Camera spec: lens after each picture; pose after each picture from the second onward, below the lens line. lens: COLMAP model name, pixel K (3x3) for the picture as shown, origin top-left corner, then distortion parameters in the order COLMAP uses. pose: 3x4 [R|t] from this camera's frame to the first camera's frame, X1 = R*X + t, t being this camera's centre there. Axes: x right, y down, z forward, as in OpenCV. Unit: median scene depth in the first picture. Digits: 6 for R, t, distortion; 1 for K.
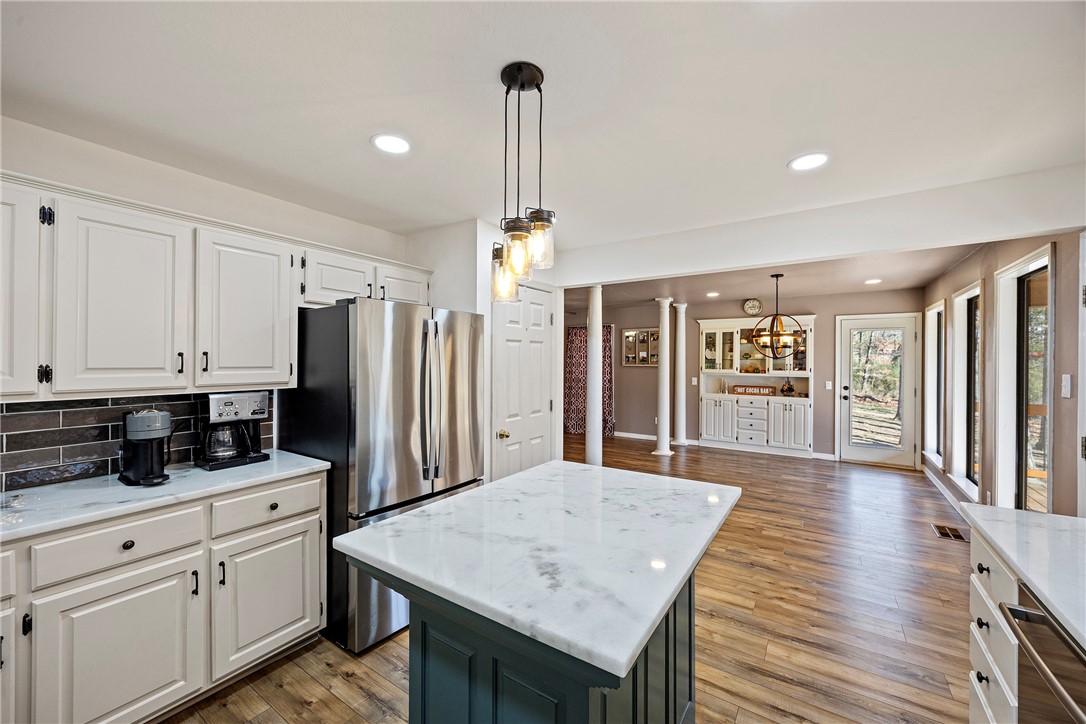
lens RADIAL K [[414.3, 0, 543.0], [0, 414.3, 362.0], [0, 0, 1]] dist [0.000174, -0.000136]
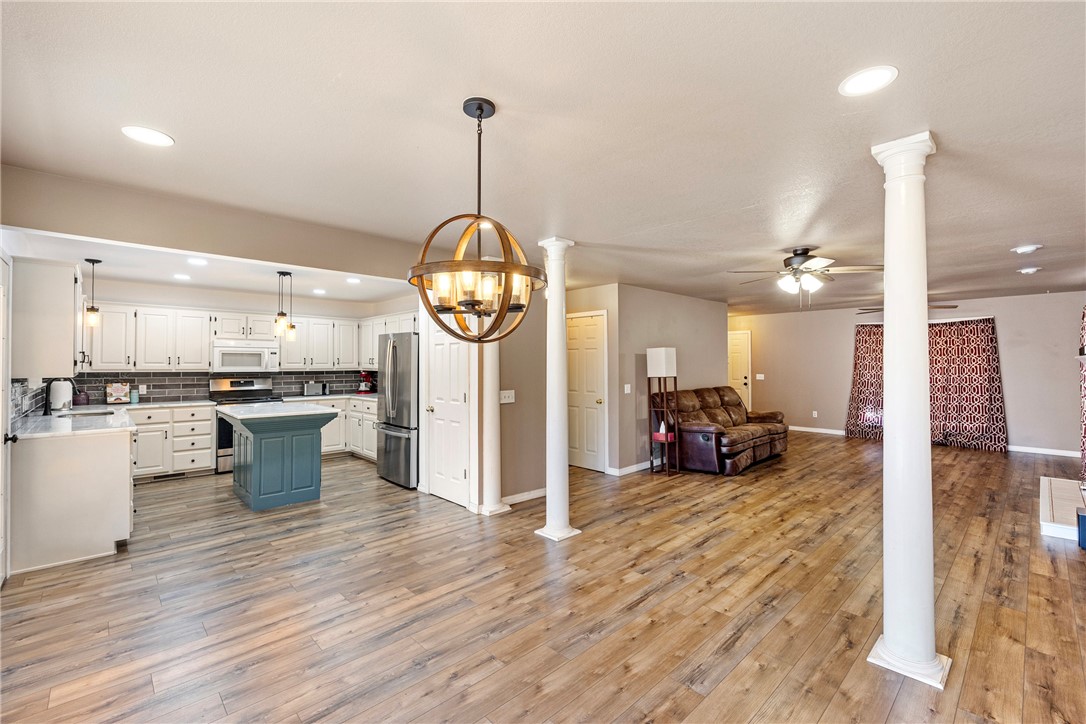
lens RADIAL K [[473.3, 0, 549.2], [0, 473.3, 362.7], [0, 0, 1]] dist [0.000916, 0.000488]
pose [[-0.212365, -0.003780, -0.977183, 1.437938], [0.004013, 0.999981, -0.004740, 0.019657], [0.977182, -0.004928, -0.212346, 1.752126]]
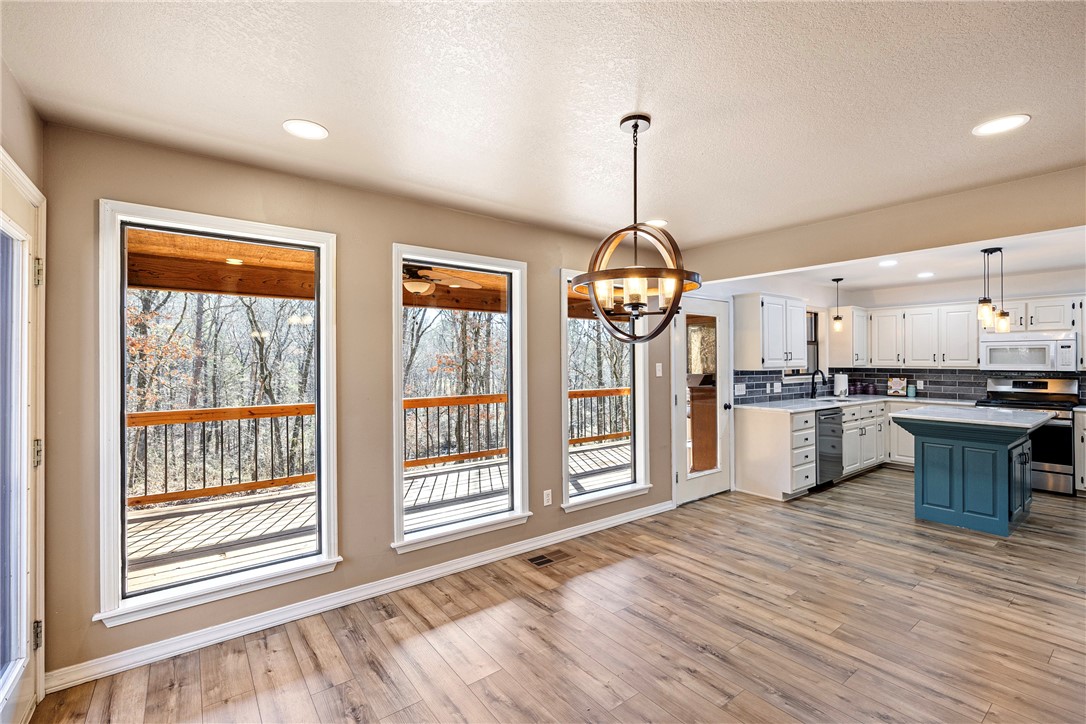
lens RADIAL K [[473.3, 0, 549.2], [0, 473.3, 362.7], [0, 0, 1]] dist [0.000916, 0.000488]
pose [[-0.949194, -0.001465, 0.314689, 0.775896], [-0.001595, 0.999999, -0.000154, 0.019483], [-0.314688, -0.000648, -0.949195, 2.193038]]
